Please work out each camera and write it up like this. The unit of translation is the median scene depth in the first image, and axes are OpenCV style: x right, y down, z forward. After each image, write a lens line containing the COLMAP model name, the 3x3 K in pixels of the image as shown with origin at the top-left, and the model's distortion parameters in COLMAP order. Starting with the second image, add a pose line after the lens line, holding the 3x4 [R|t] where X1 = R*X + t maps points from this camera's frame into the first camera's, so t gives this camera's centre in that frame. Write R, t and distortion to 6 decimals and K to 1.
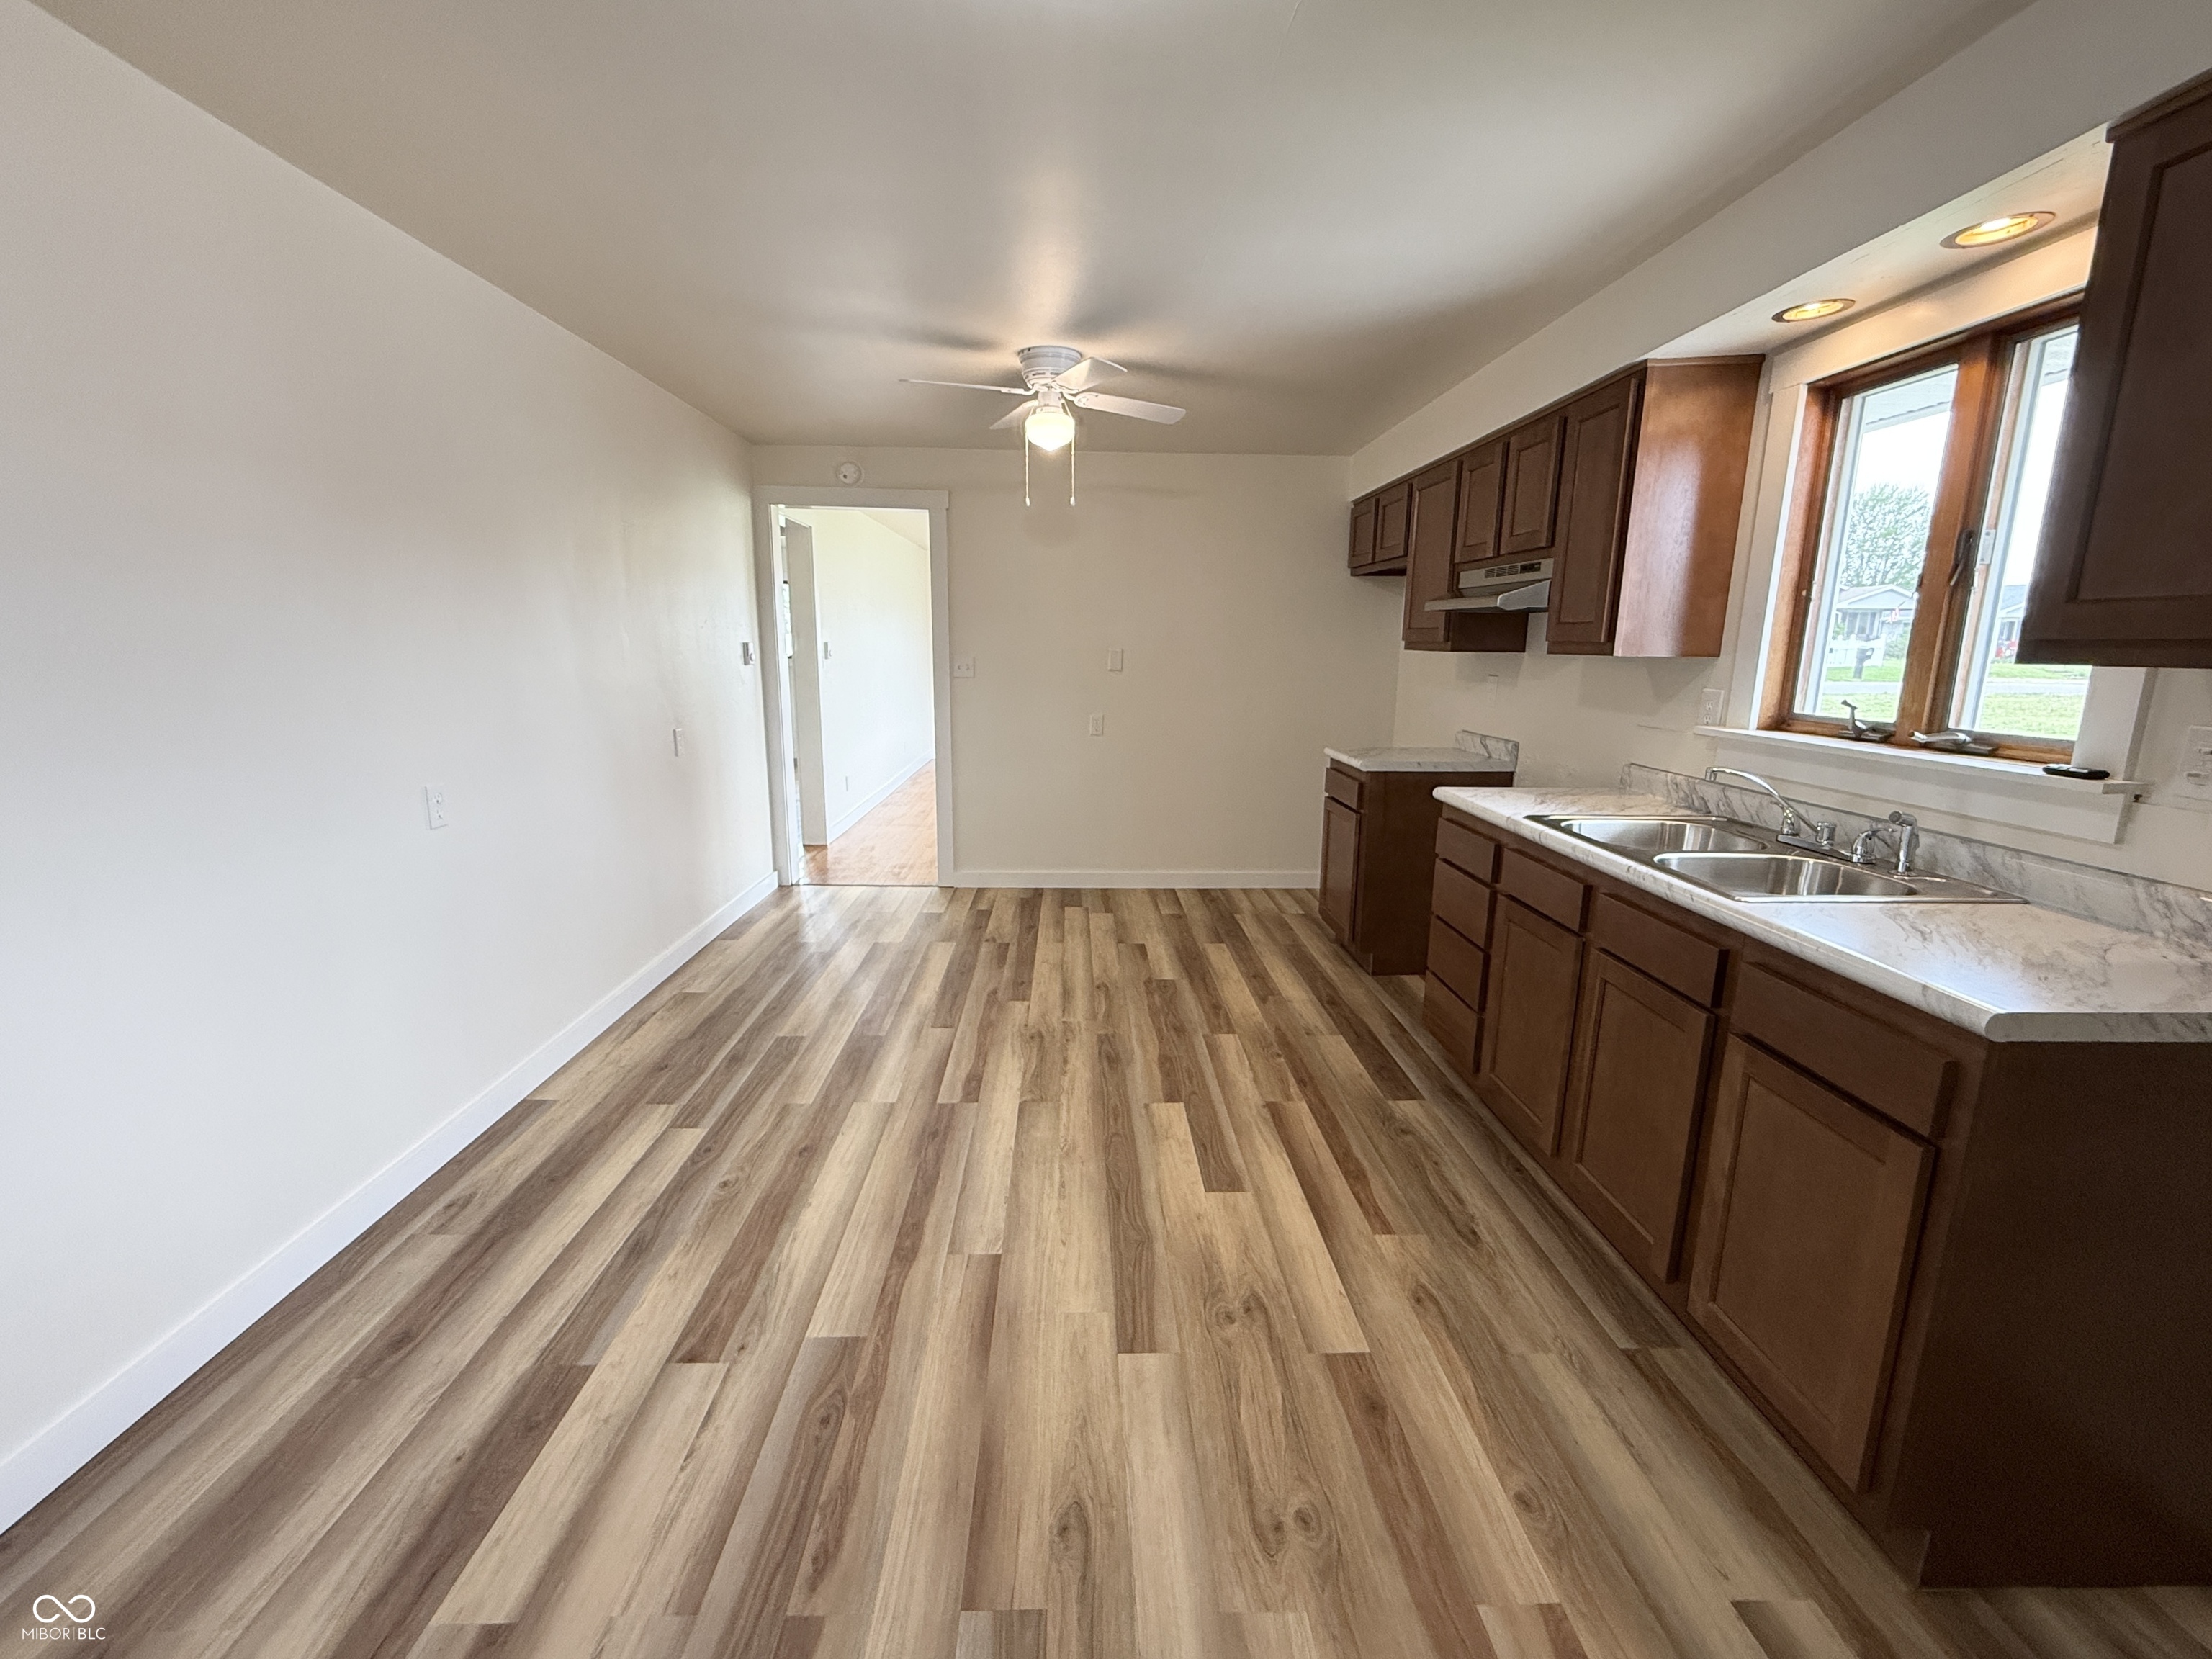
lens RADIAL K [[898.0, 0, 1092.6], [0, 898.0, 827.1], [0, 0, 1]] dist [0.000642, -0.000121]
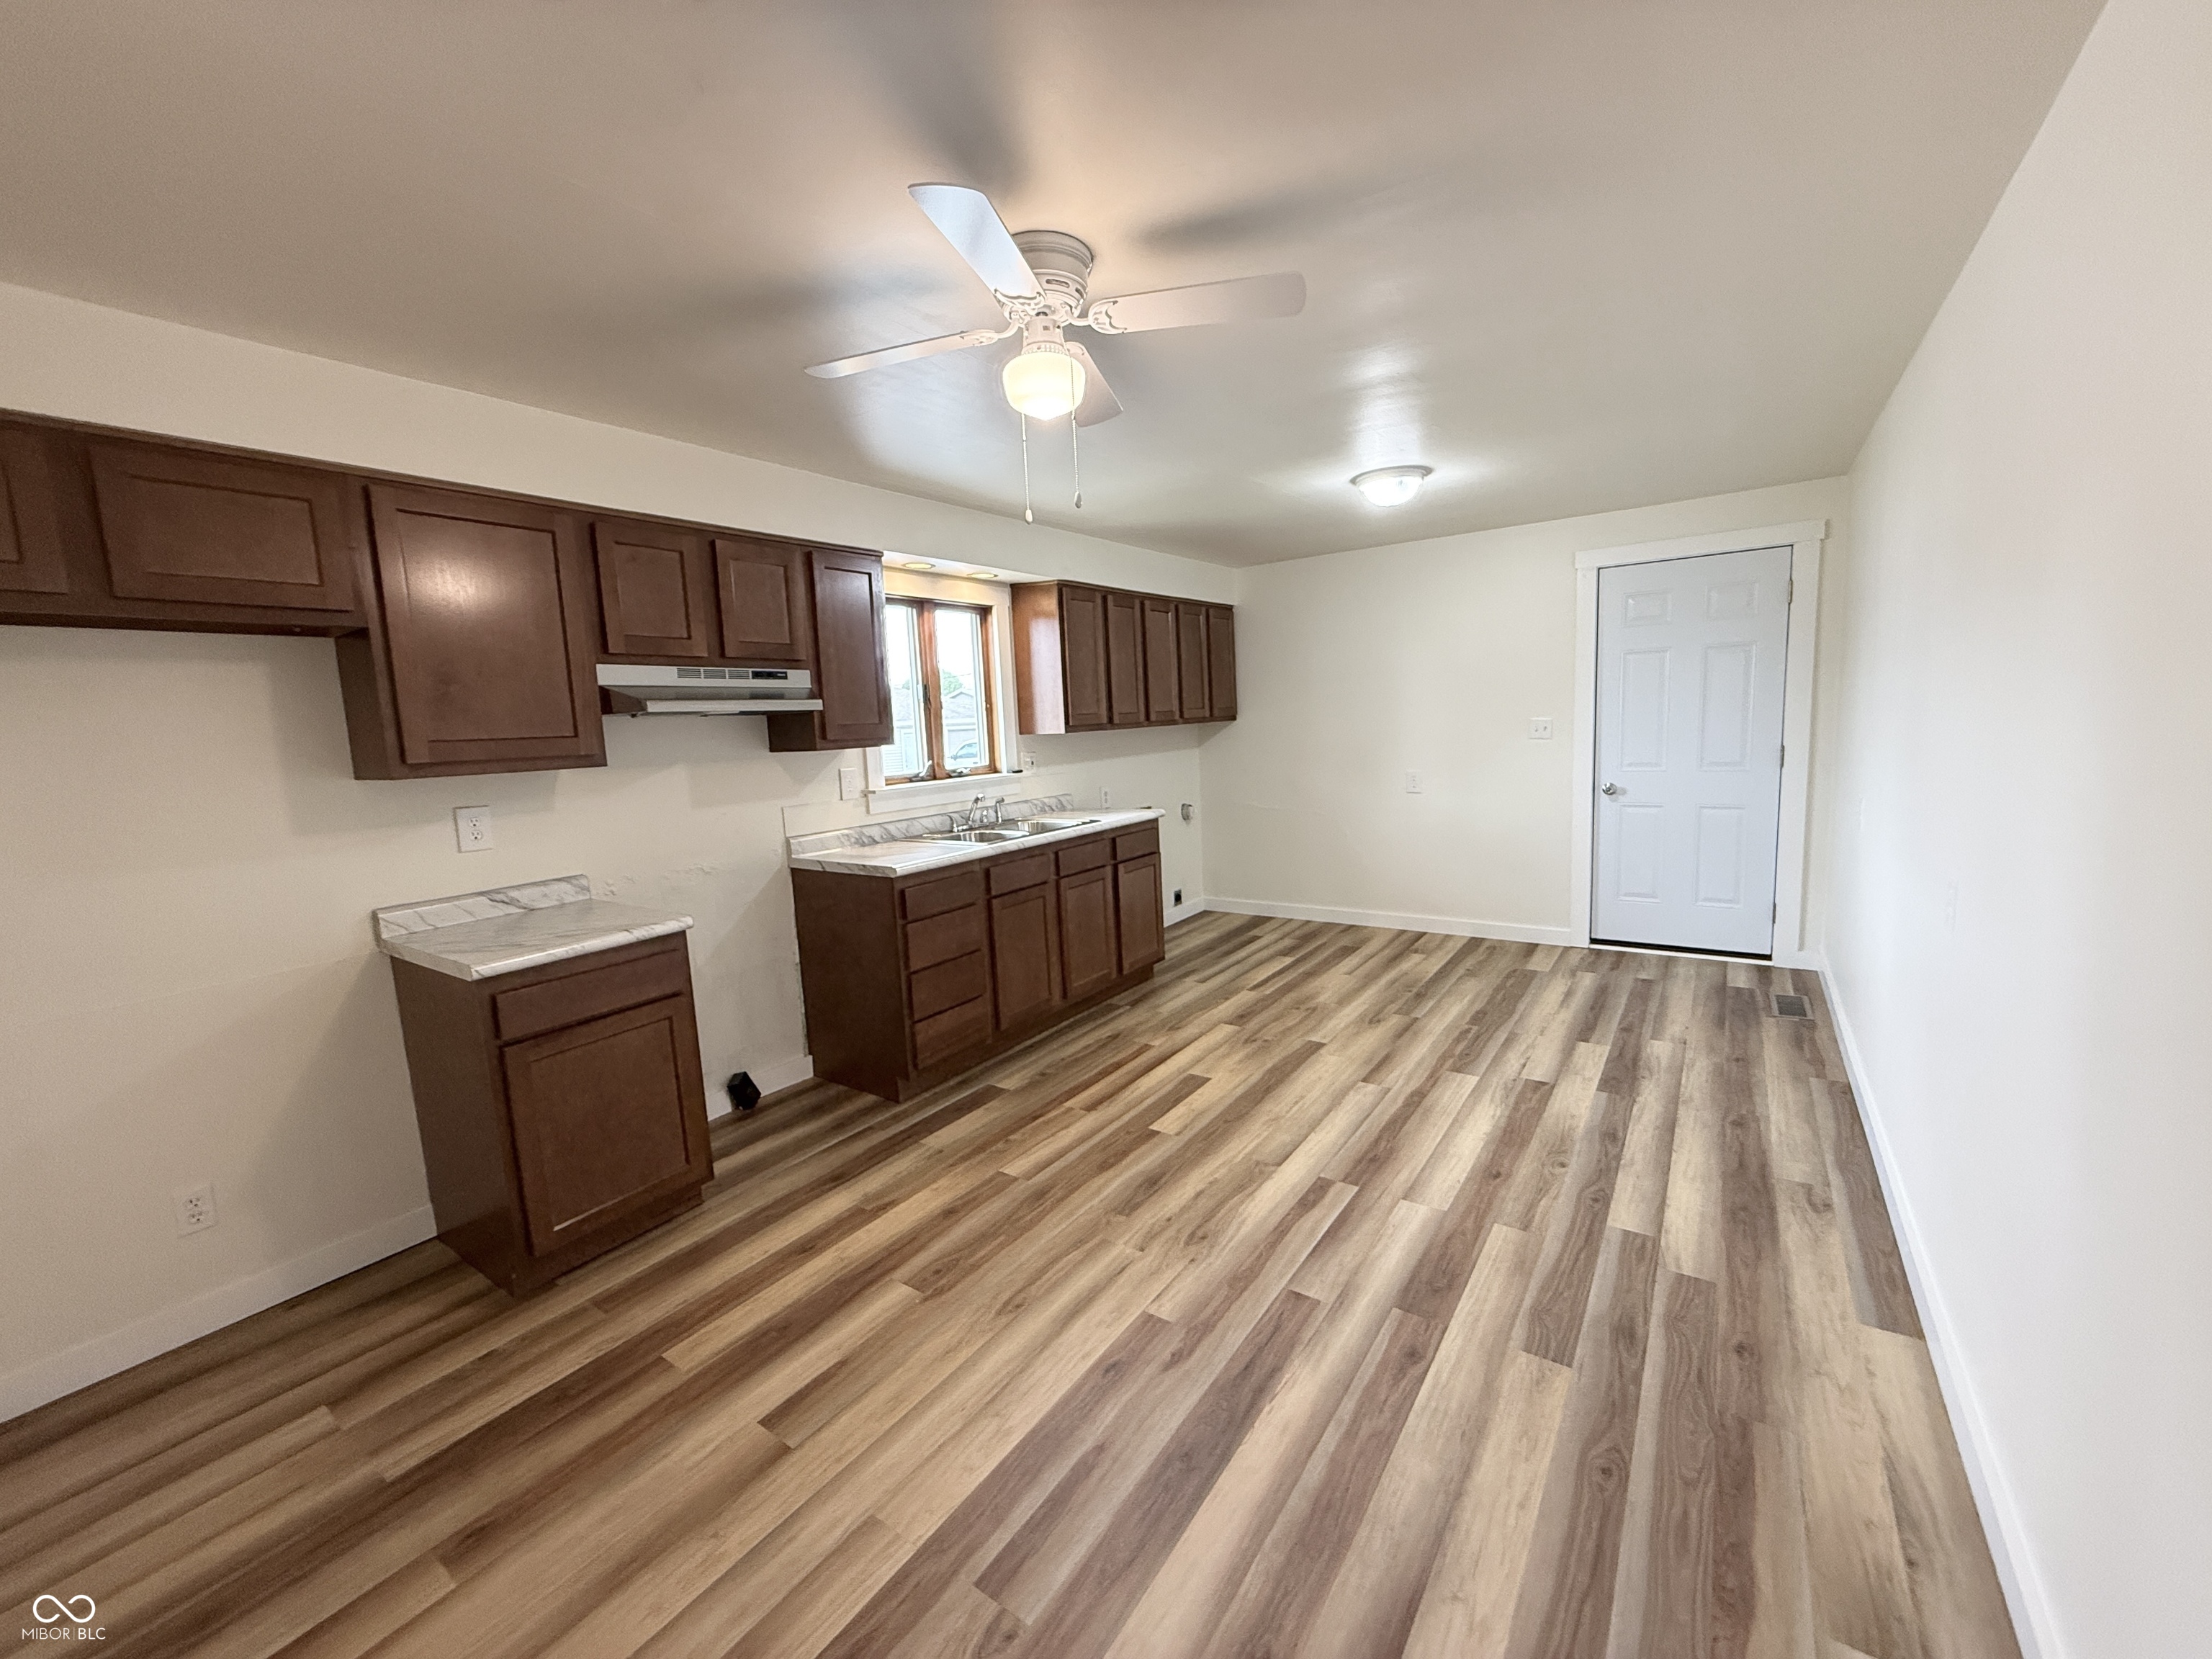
lens RADIAL K [[898.0, 0, 1092.6], [0, 898.0, 825.8], [0, 0, 1]] dist [0.000642, -0.000121]
pose [[-0.794307, -0.041768, 0.606079, -0.553836], [0.164880, 0.945368, 0.281236, -0.414751], [-0.584714, 0.323318, -0.744026, 1.888635]]
